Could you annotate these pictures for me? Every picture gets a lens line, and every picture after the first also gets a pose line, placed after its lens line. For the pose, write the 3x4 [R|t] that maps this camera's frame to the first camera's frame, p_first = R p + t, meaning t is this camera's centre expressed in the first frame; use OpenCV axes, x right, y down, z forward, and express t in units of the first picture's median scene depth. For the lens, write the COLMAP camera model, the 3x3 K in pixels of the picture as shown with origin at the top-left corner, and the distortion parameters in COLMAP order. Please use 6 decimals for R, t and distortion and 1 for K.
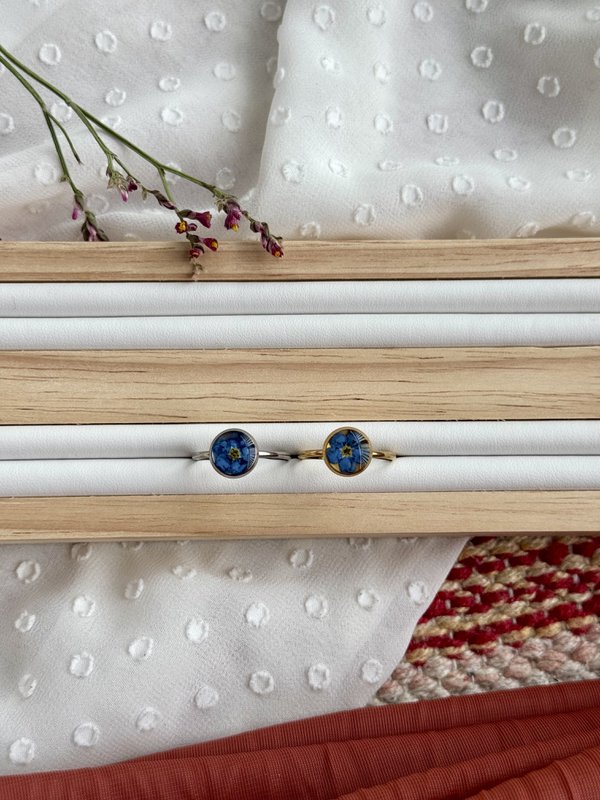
lens RADIAL K [[1113.9, 0, 296.6], [0, 1113.9, 405.9], [0, 0, 1]] dist [-0.044413, 0.000000]
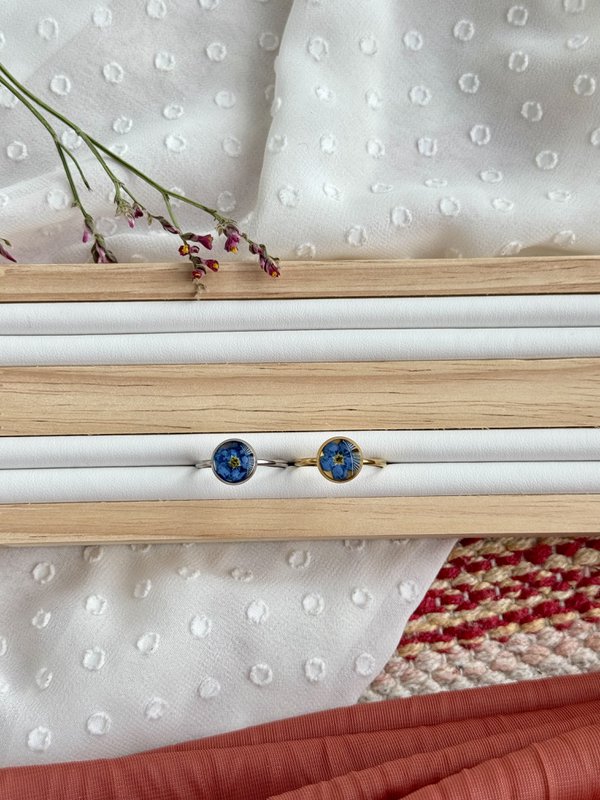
lens RADIAL K [[1163.2, 0, 301.4], [0, 1163.2, 405.1], [0, 0, 1]] dist [-0.056555, 0.000000]
pose [[0.999879, -0.006013, -0.014358, 0.023121], [0.006061, 0.999976, 0.003261, -0.013978], [0.014338, -0.003348, 0.999892, -0.110665]]
